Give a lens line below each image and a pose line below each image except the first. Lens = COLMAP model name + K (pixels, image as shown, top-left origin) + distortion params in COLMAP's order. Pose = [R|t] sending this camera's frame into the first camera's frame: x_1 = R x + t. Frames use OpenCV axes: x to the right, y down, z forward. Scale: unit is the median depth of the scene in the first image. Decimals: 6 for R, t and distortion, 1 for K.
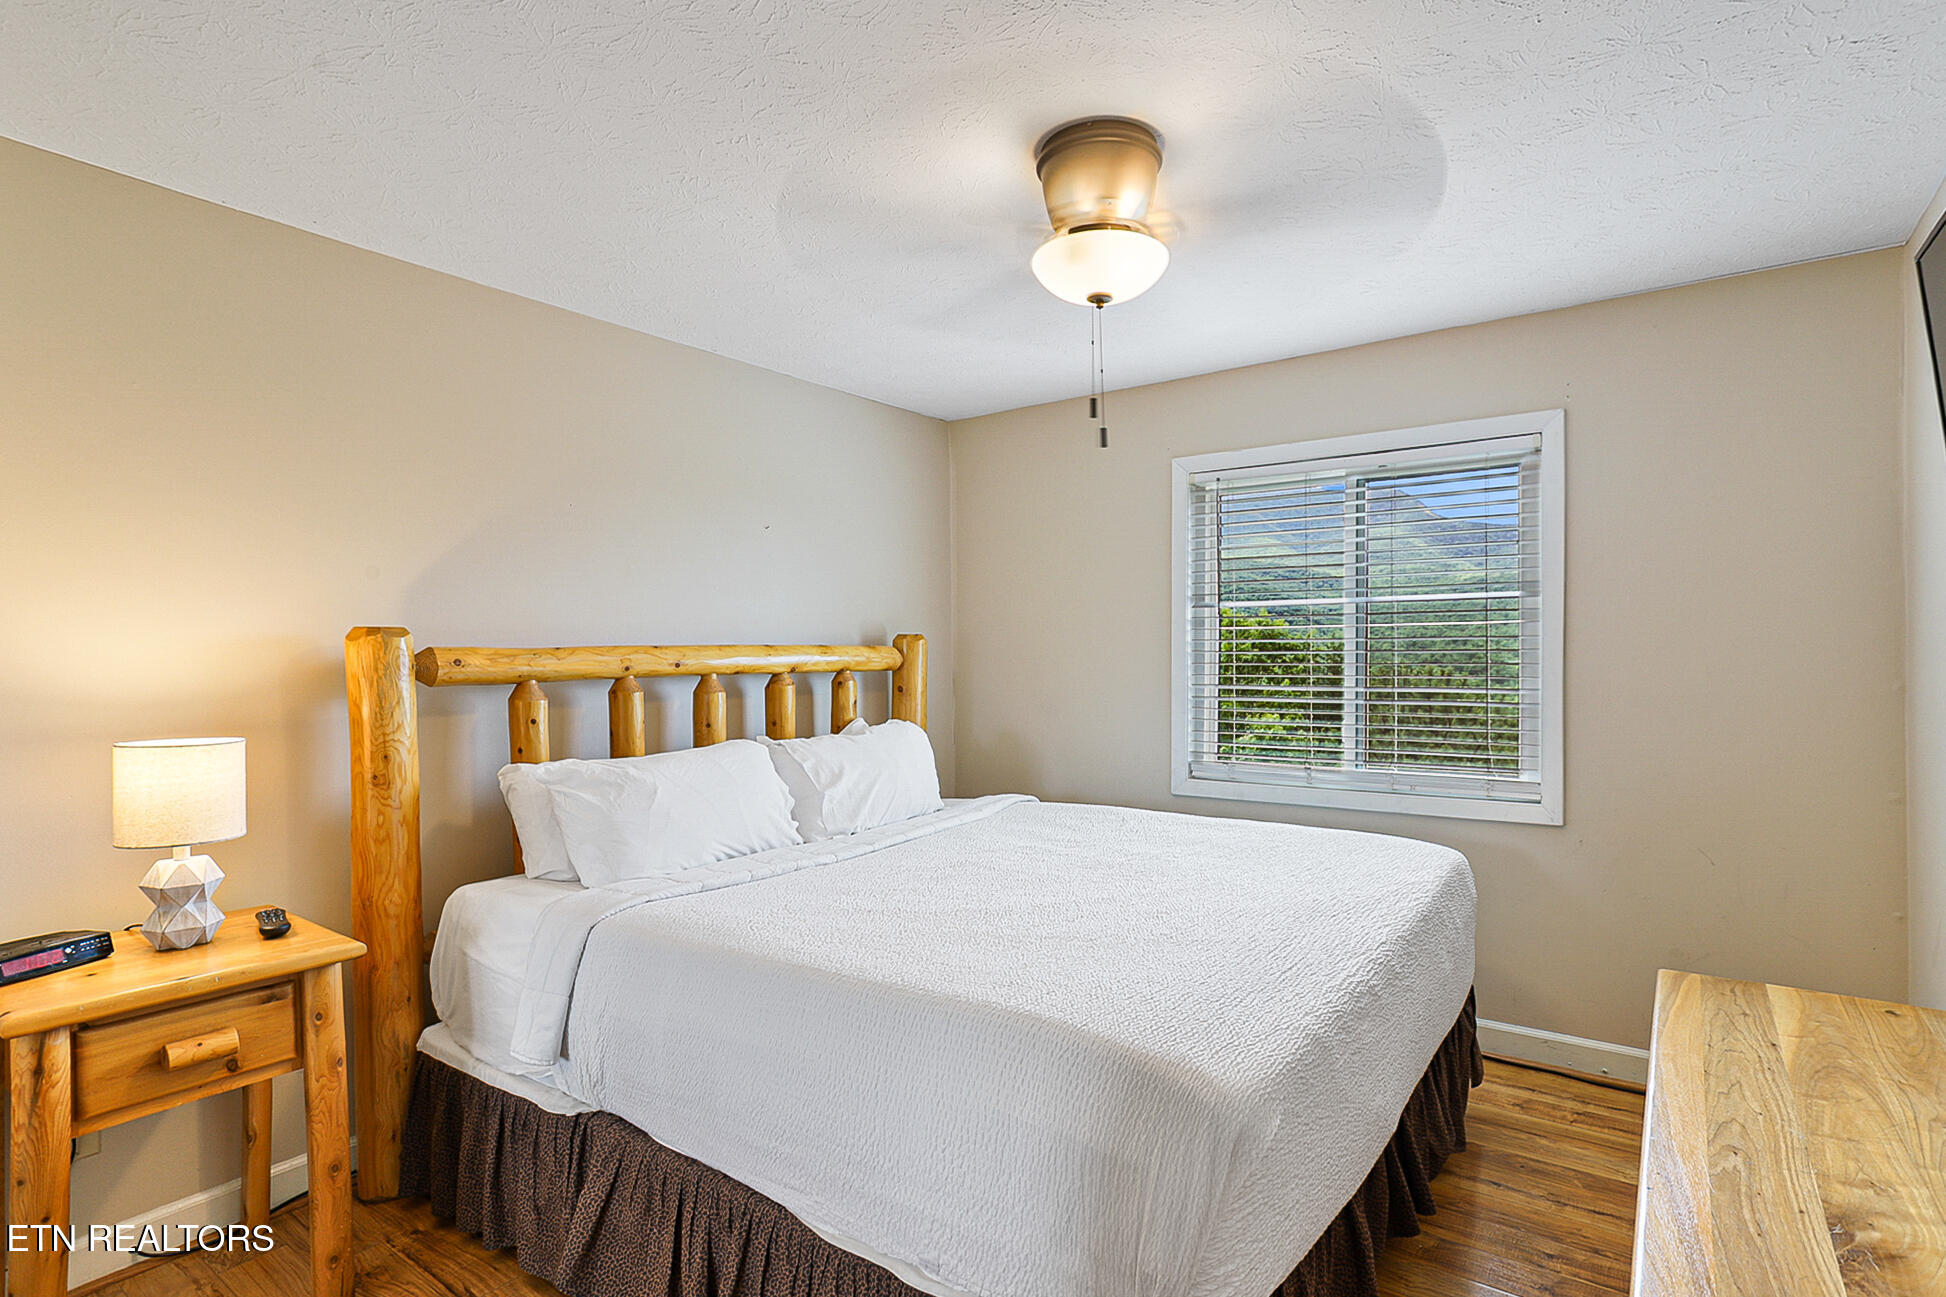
lens RADIAL K [[971.2, 0, 969.7], [0, 971.2, 652.4], [0, 0, 1]] dist [-0.048578, 0.030537]
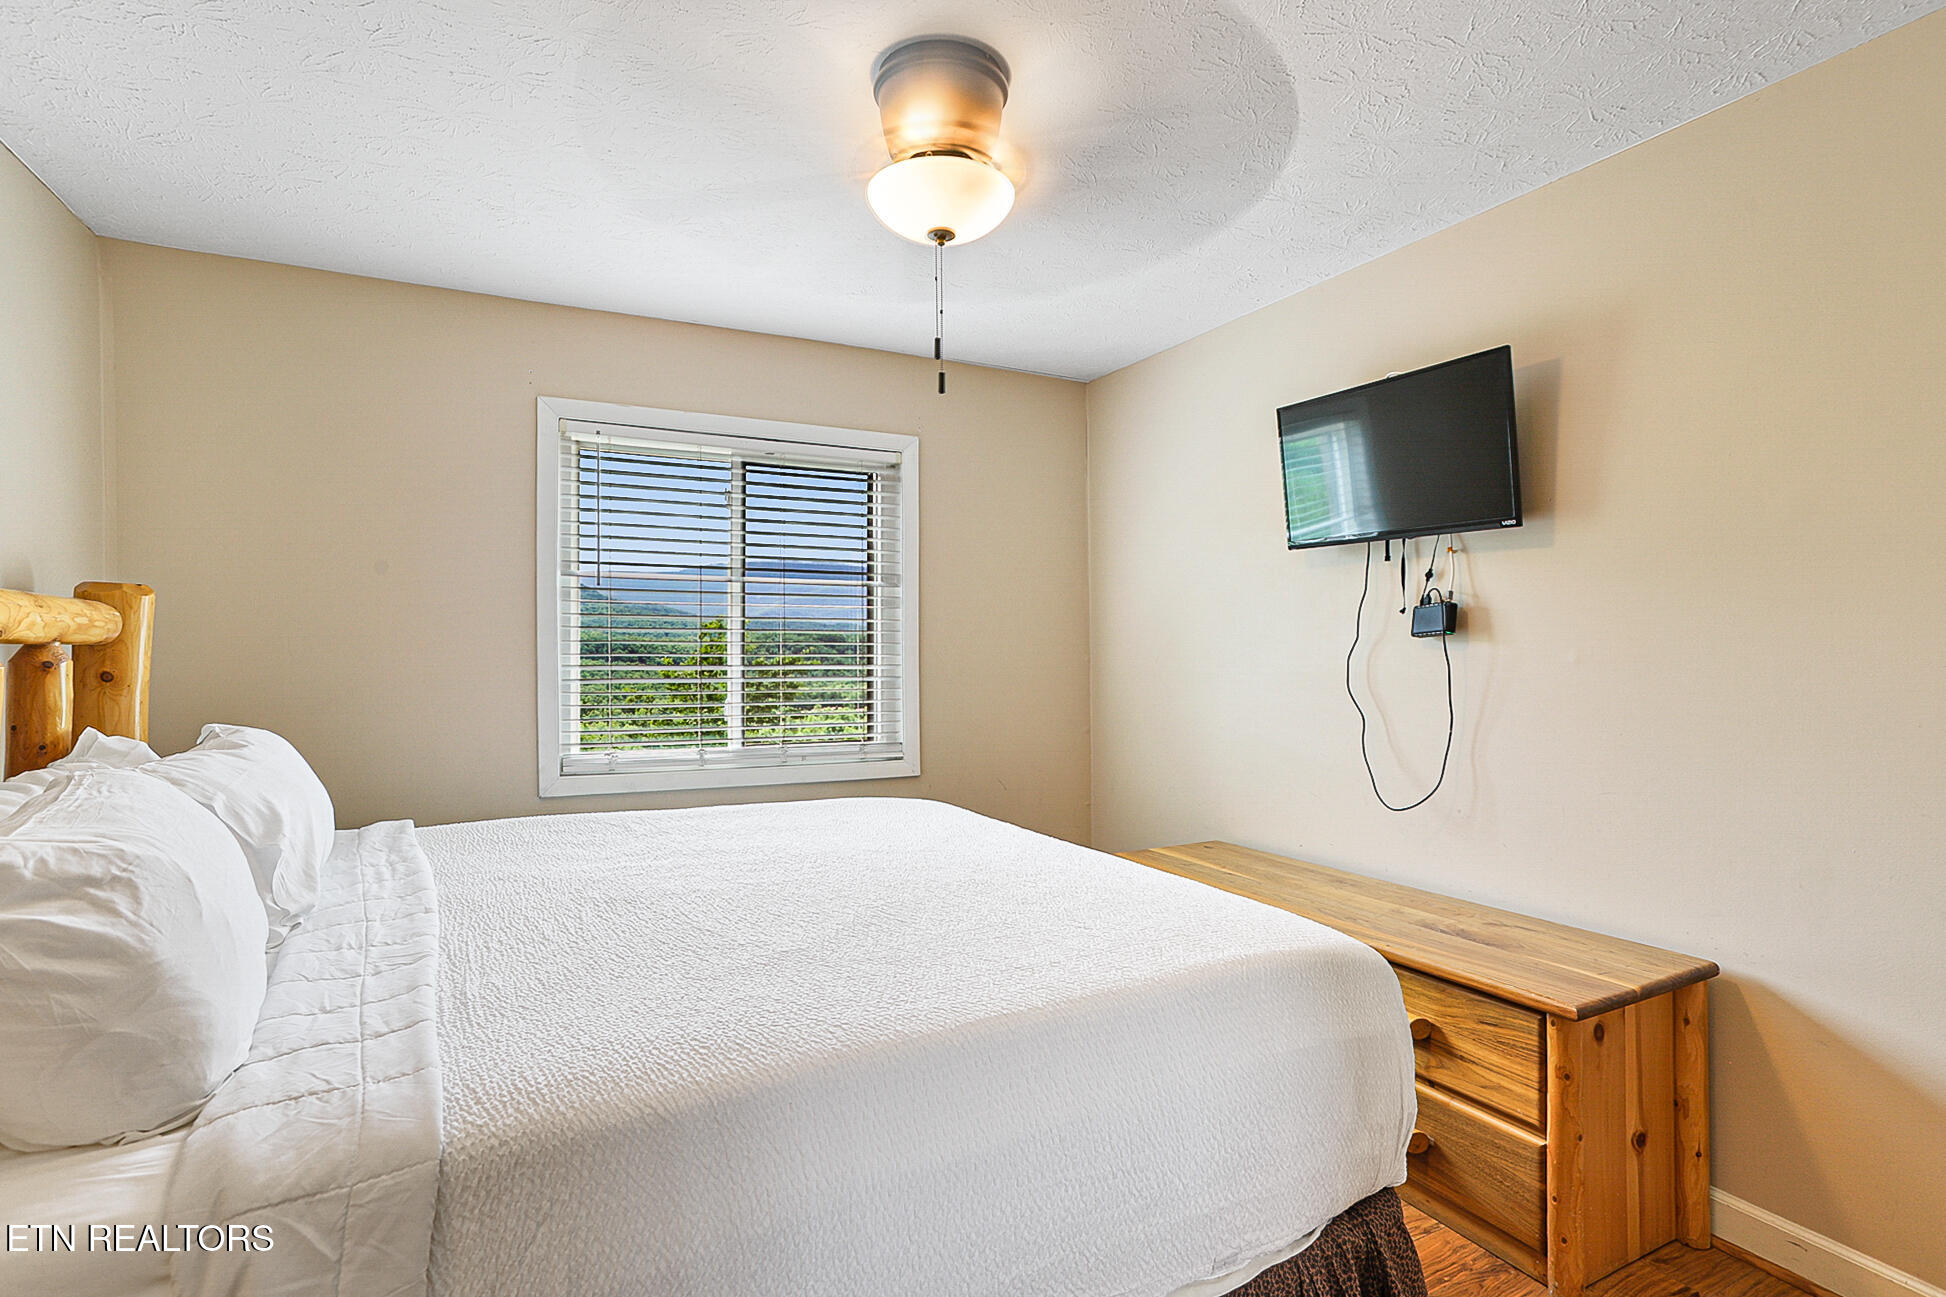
lens RADIAL K [[971.2, 0, 970.4], [0, 971.2, 649.5], [0, 0, 1]] dist [-0.048578, 0.030537]
pose [[0.450058, 0.009659, 0.892947, -0.396732], [-0.007989, 0.999945, -0.006790, 0.023910], [-0.892964, -0.004078, 0.450110, 0.324743]]
